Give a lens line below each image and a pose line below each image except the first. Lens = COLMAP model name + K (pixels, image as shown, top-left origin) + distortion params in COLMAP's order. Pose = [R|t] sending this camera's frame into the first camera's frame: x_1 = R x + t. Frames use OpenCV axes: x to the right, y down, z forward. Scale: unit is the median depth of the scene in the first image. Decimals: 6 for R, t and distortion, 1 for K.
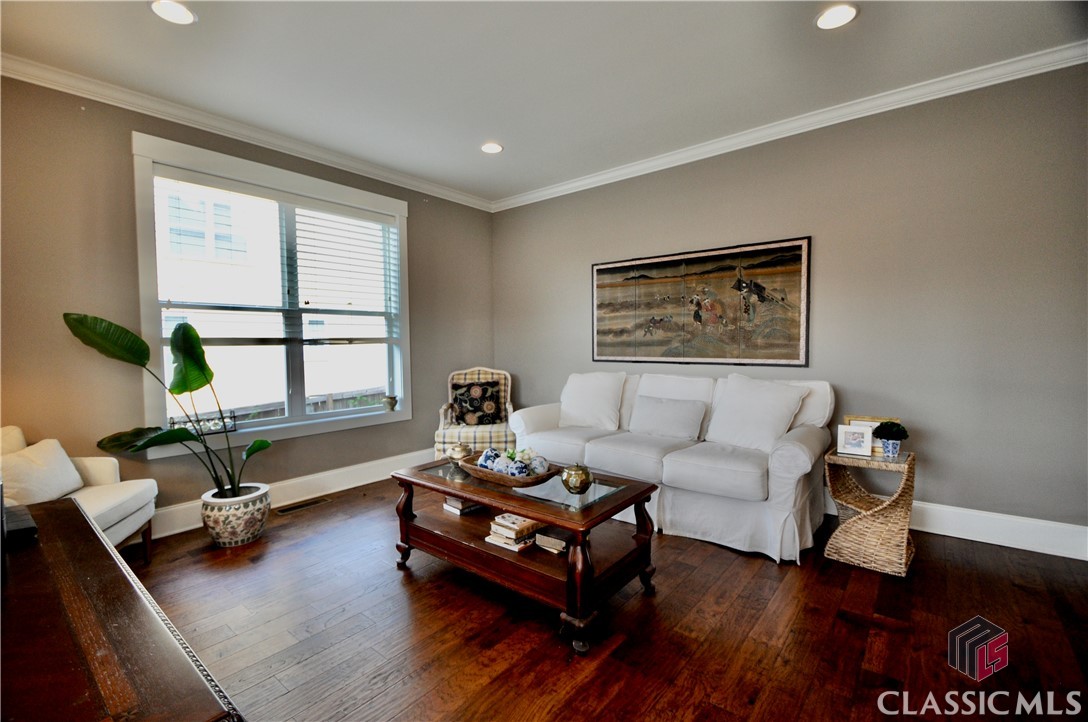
lens RADIAL K [[483.5, 0, 551.4], [0, 483.5, 360.4], [0, 0, 1]] dist [0.002400, -0.008113]
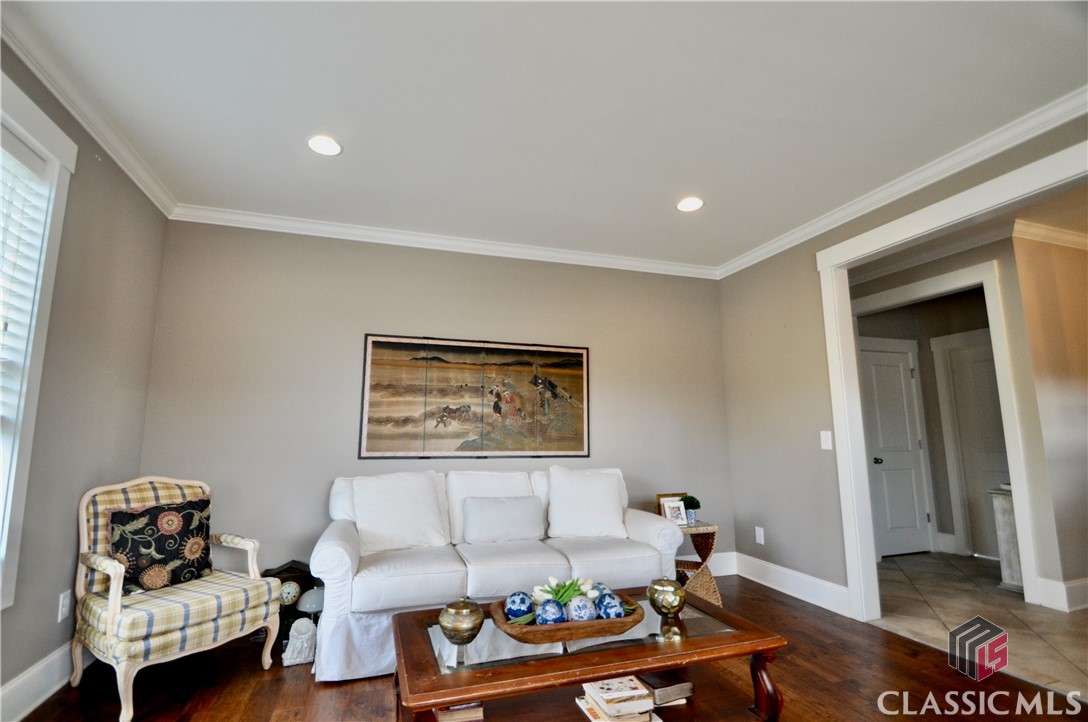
lens RADIAL K [[483.5, 0, 551.4], [0, 483.5, 360.4], [0, 0, 1]] dist [0.002400, -0.008113]
pose [[0.546880, 0.137468, 0.825848, -0.421395], [0.024482, 0.983380, -0.179902, -0.006831], [-0.836853, 0.118603, 0.534426, 0.351885]]
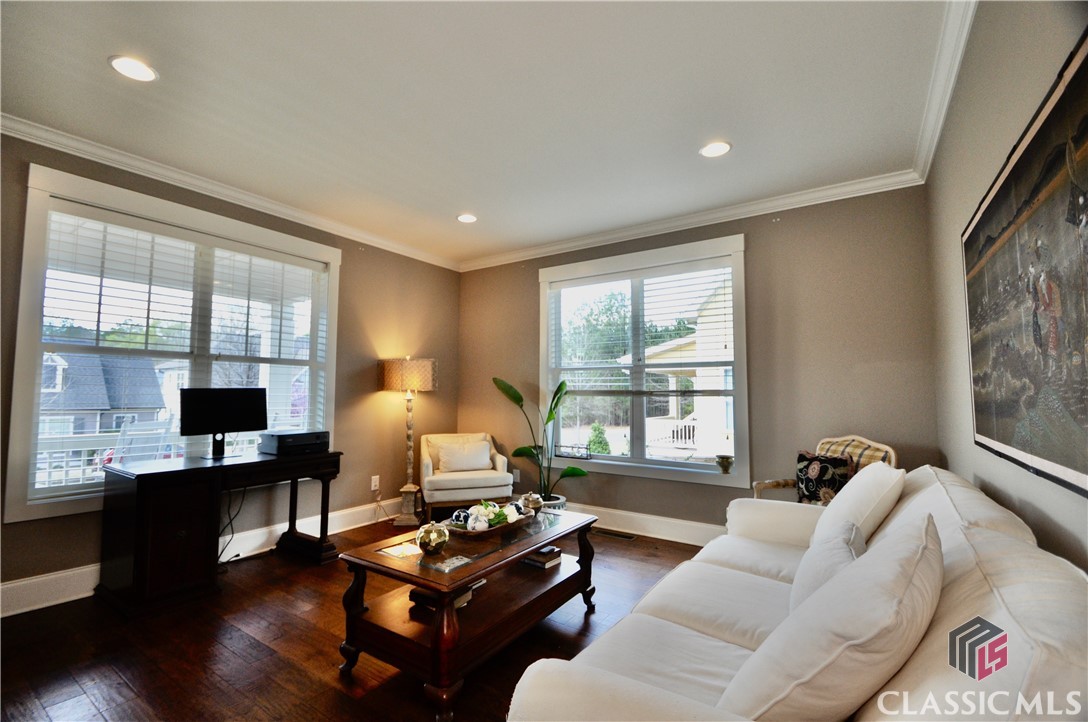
lens RADIAL K [[476.0, 0, 536.5], [0, 476.0, 364.0], [0, 0, 1]] dist [0.000691, -0.005498]
pose [[0.070211, -0.049266, -0.996315, 0.527081], [-0.039522, 0.997858, -0.052127, -0.035544], [0.996749, 0.043036, 0.068113, 0.595261]]
